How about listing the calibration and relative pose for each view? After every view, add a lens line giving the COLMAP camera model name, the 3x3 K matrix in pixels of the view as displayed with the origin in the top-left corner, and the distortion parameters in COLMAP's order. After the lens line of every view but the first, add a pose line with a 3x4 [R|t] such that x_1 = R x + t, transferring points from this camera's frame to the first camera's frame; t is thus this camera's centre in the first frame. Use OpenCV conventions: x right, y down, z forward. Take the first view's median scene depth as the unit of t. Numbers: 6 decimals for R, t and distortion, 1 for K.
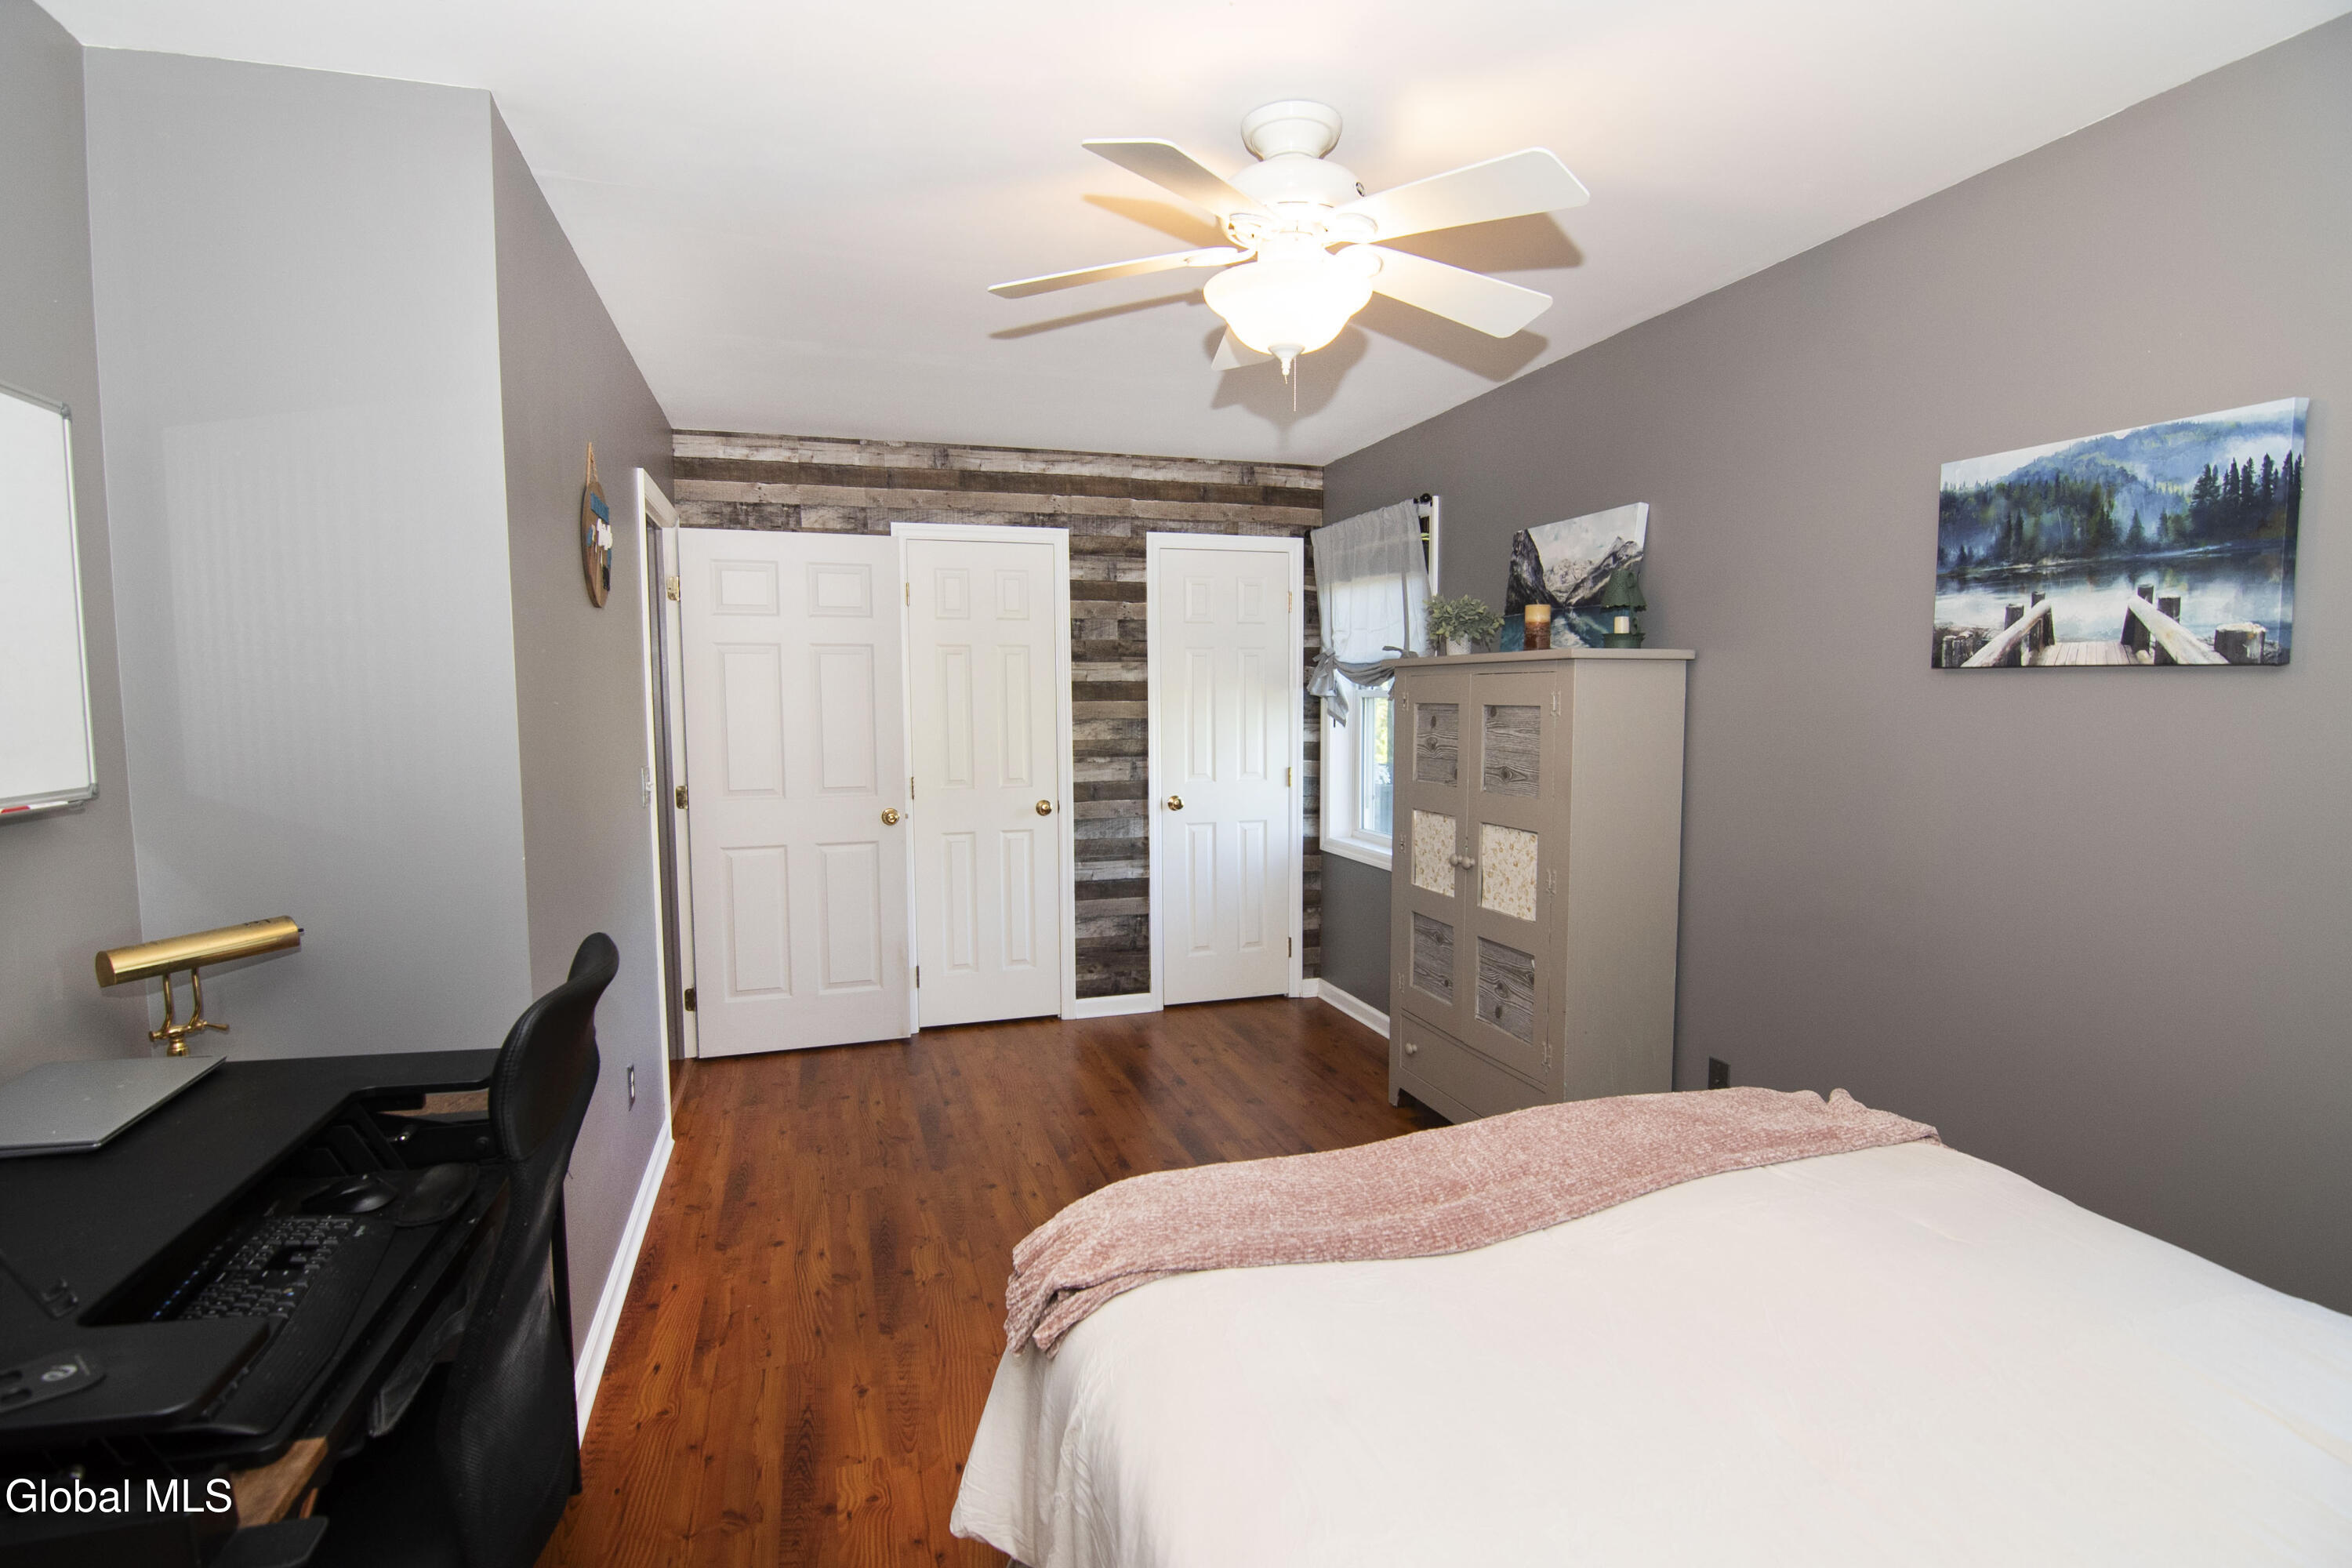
lens RADIAL K [[1140.1, 0, 1175.8], [0, 1140.1, 790.5], [0, 0, 1]] dist [-0.006995, -0.009377]
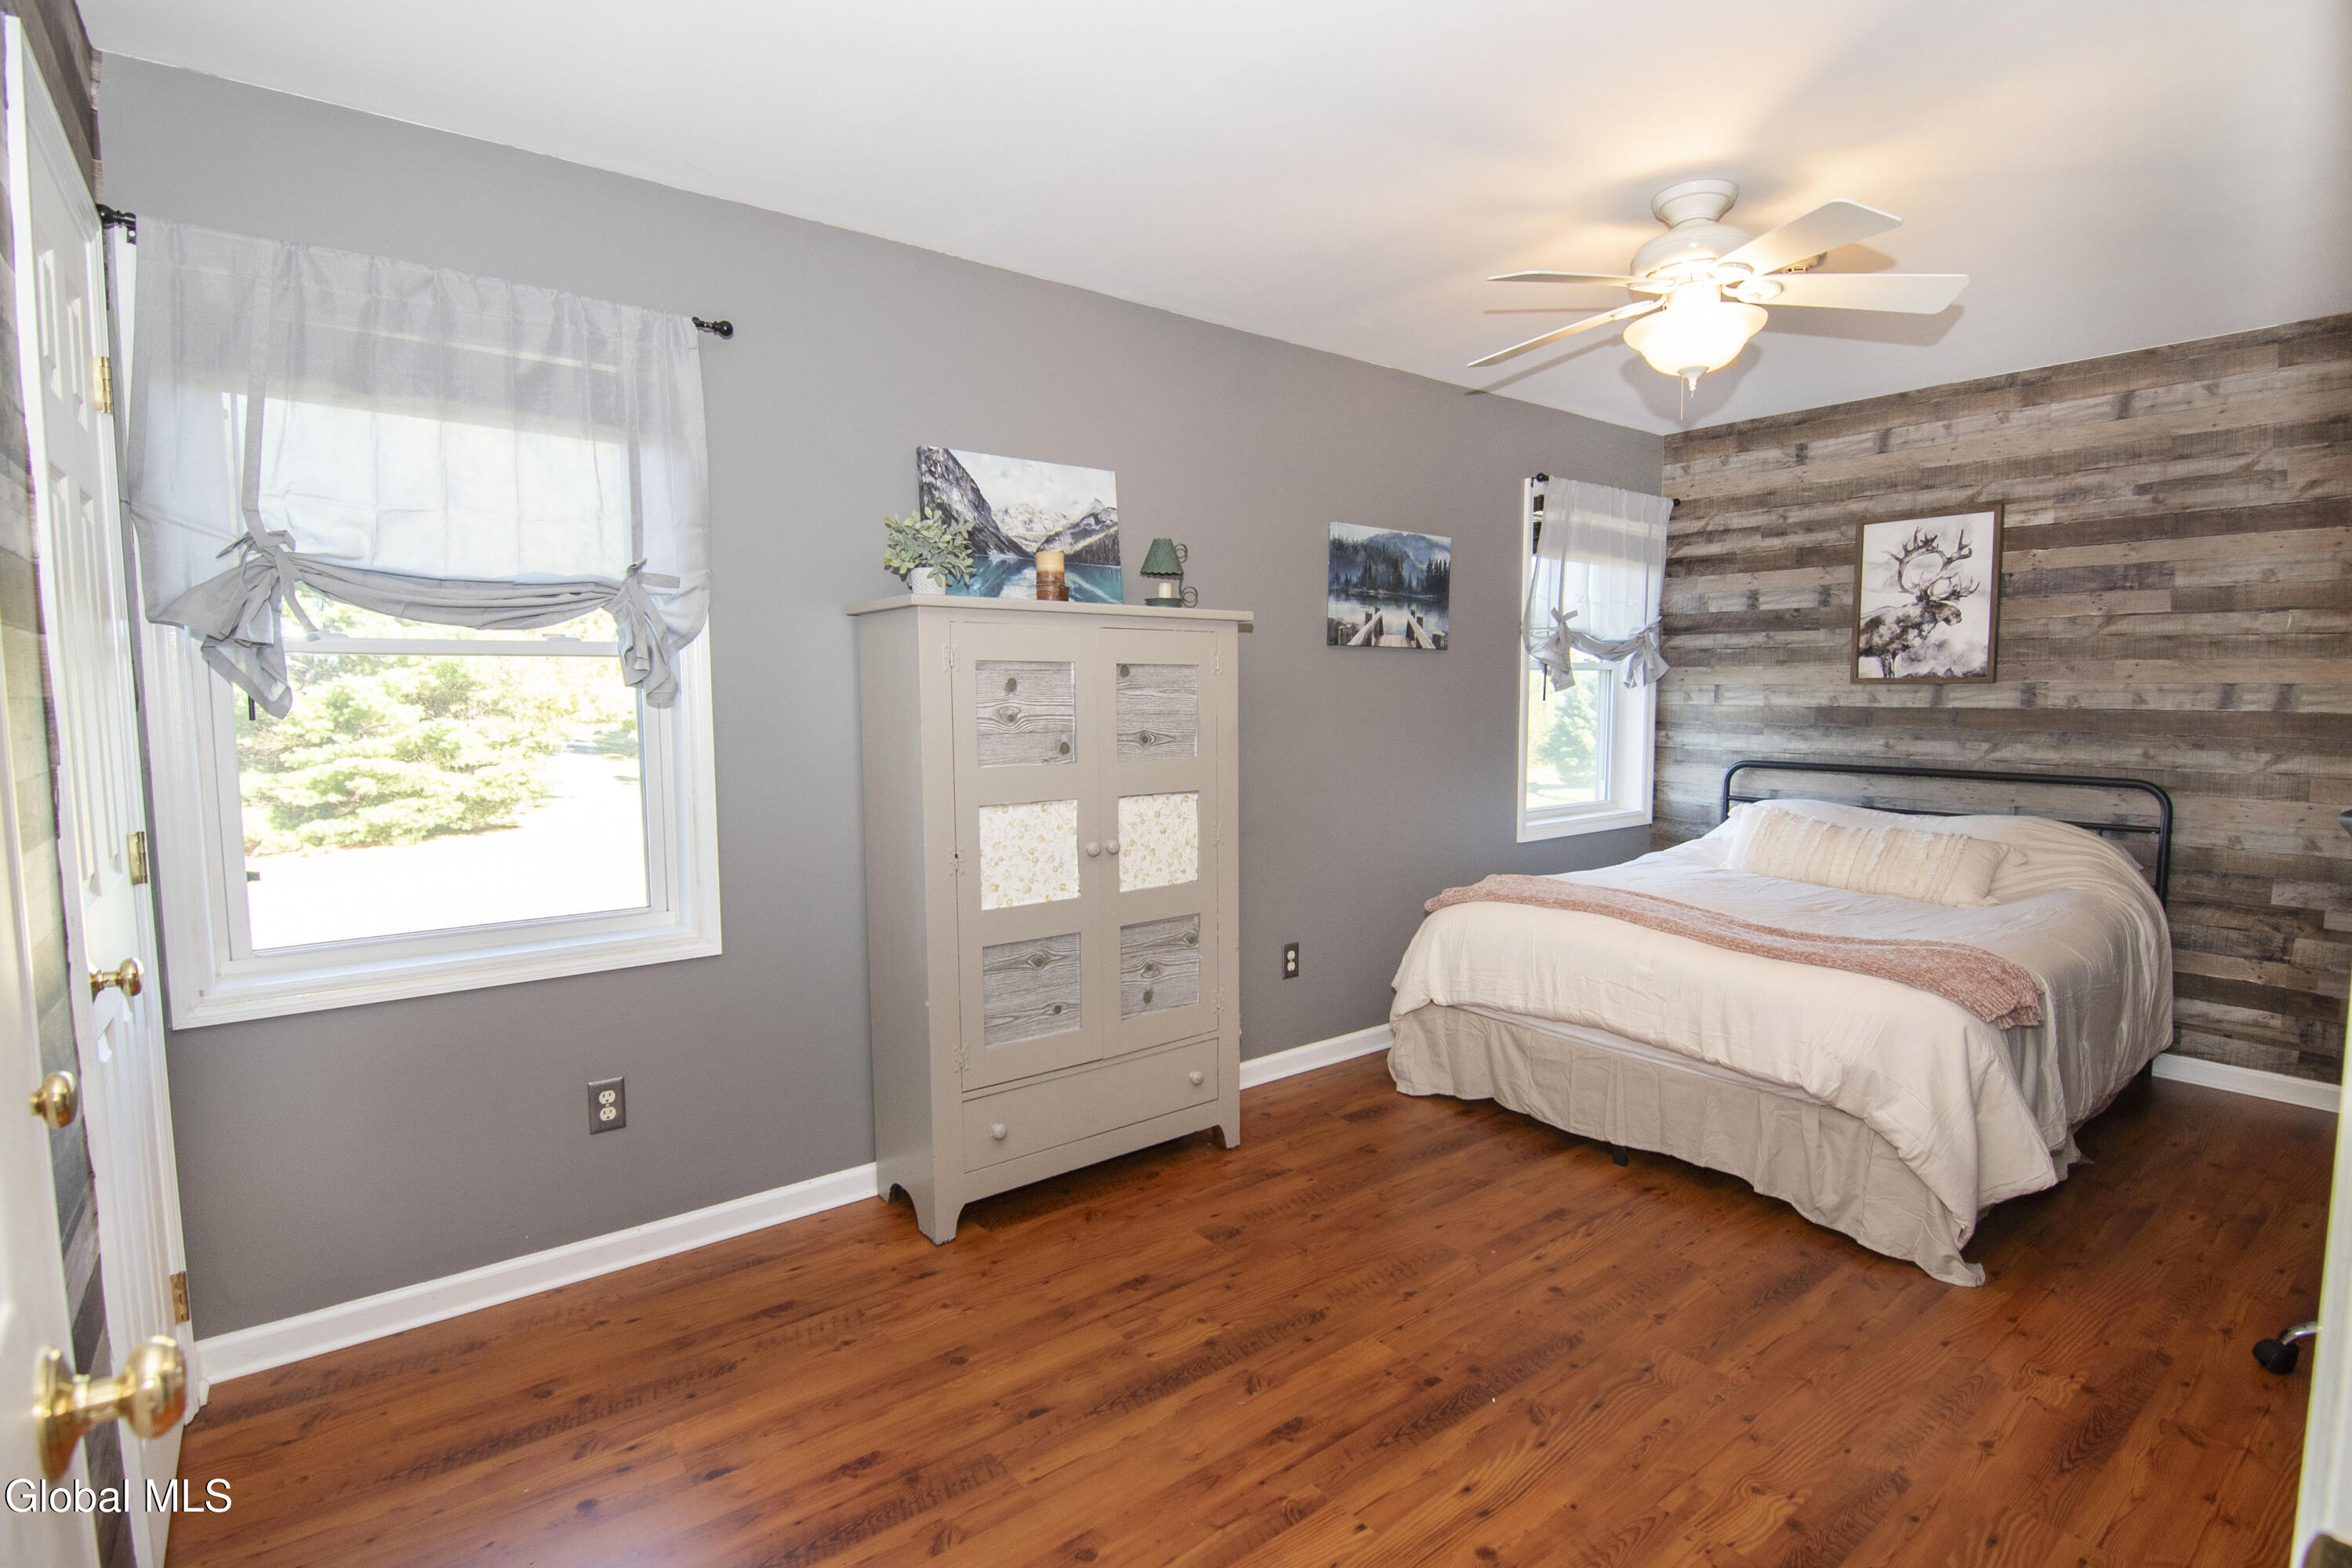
lens RADIAL K [[1140.1, 0, 1175.8], [0, 1140.1, 790.5], [0, 0, 1]] dist [-0.006995, -0.009377]
pose [[-0.355107, -0.074202, 0.931876, -0.608889], [0.086142, 0.990006, 0.111656, -0.076798], [-0.930848, 0.119924, -0.345167, 1.352637]]
